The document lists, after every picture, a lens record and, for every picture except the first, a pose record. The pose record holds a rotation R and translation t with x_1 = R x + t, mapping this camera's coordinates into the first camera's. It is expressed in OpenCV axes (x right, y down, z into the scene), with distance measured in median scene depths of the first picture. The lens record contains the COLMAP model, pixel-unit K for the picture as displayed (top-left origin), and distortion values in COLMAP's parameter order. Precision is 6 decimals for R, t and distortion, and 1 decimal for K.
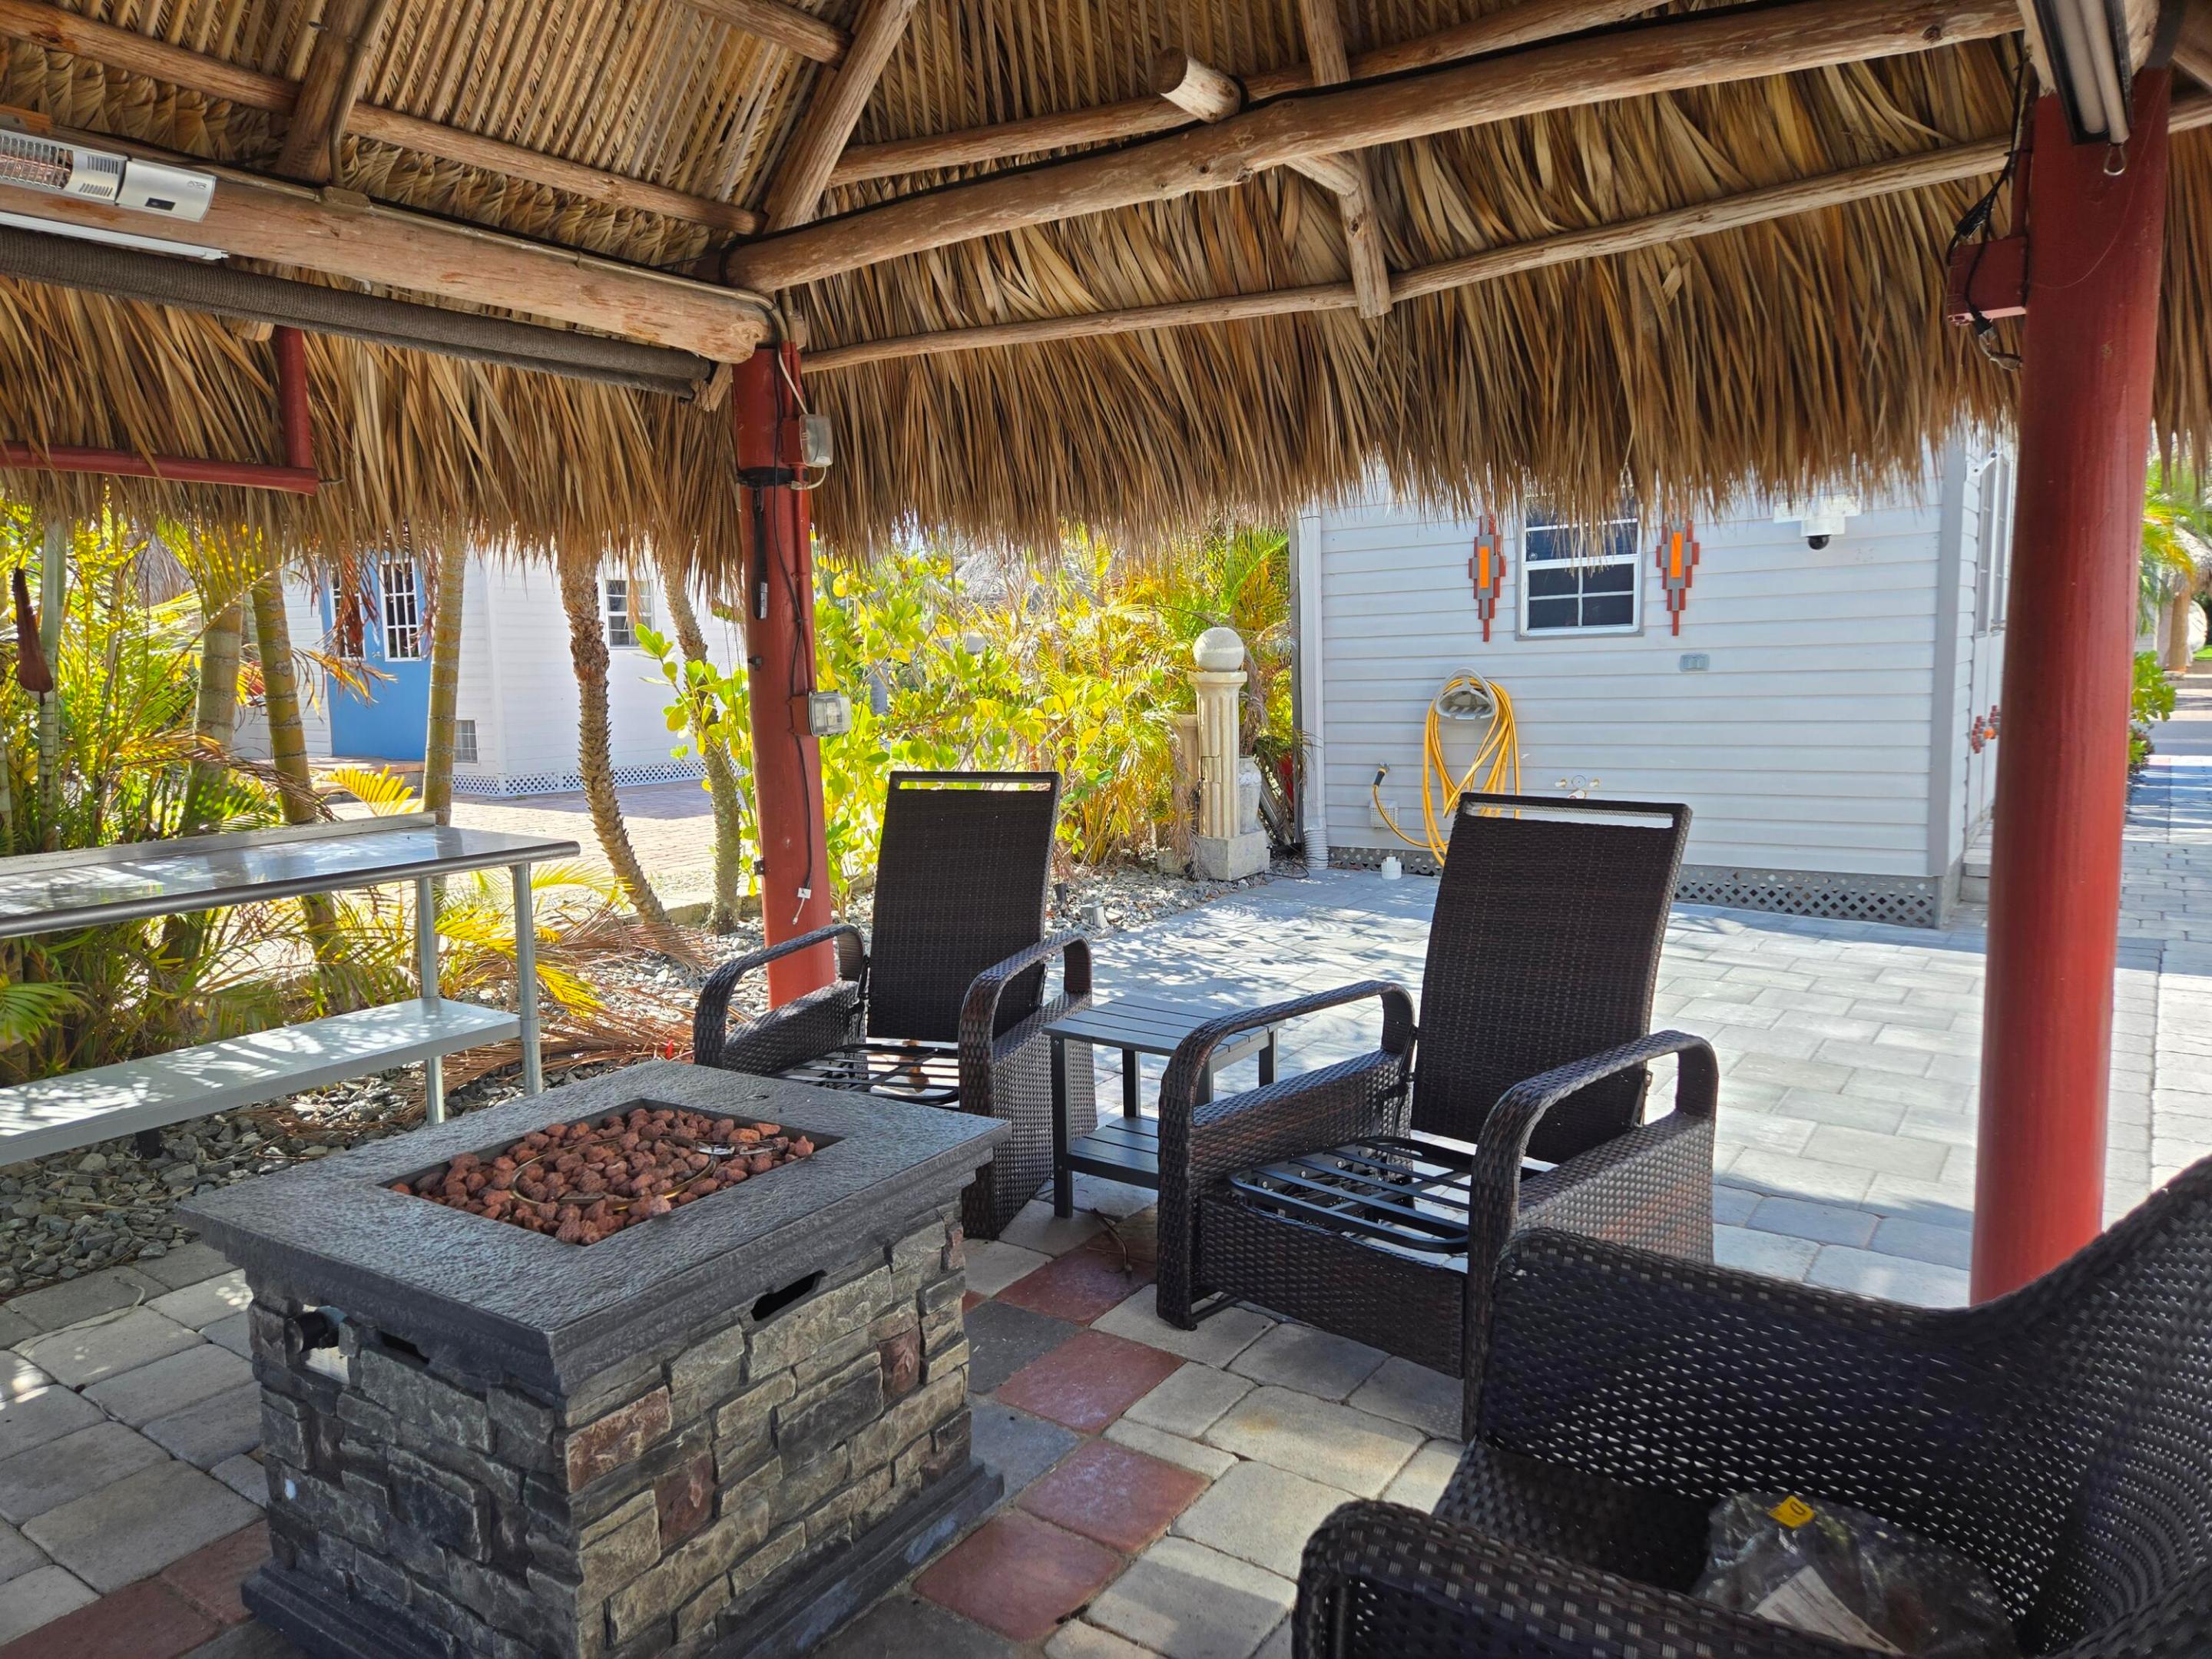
lens RADIAL K [[1455.3, 0, 1094.5], [0, 1455.3, 827.7], [0, 0, 1]] dist [0.087334, -0.101120]
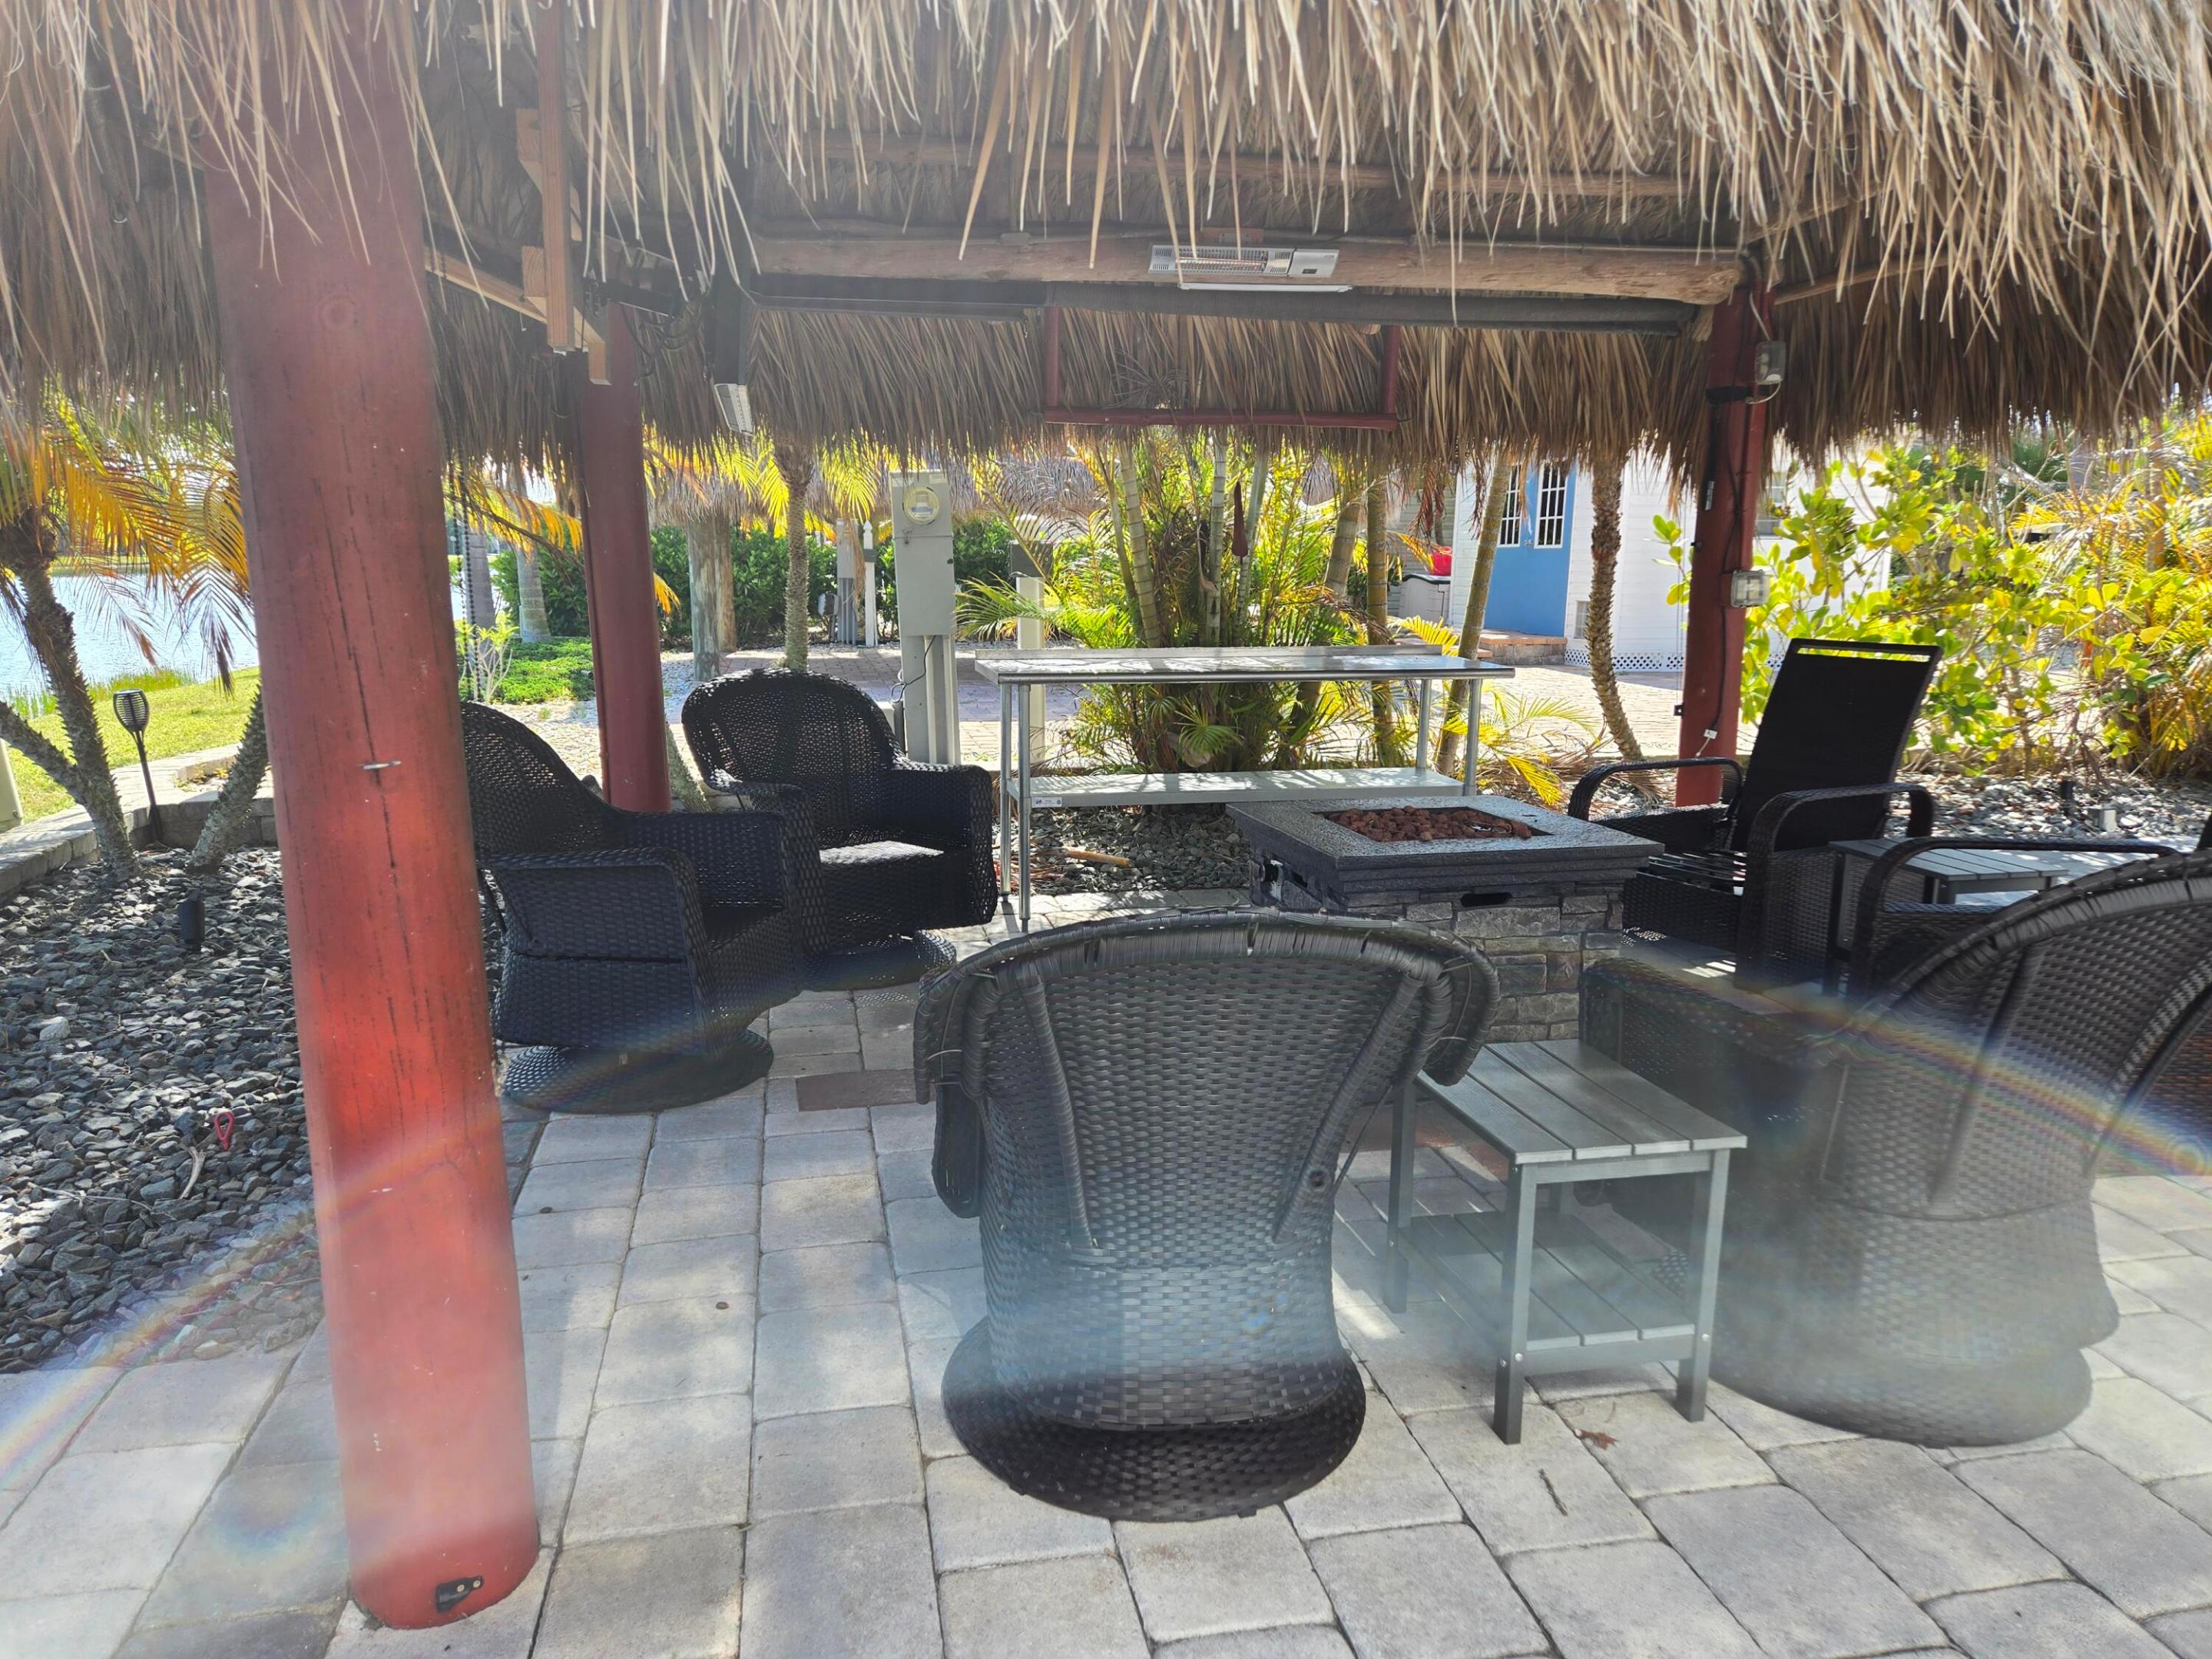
lens RADIAL K [[1464.9, 0, 1074.2], [0, 1464.9, 832.1], [0, 0, 1]] dist [0.086979, -0.074892]
pose [[0.710873, 0.154848, -0.686062, 0.312480], [-0.104395, 0.987888, 0.114802, 0.040597], [0.695529, -0.009988, 0.718428, -0.302540]]
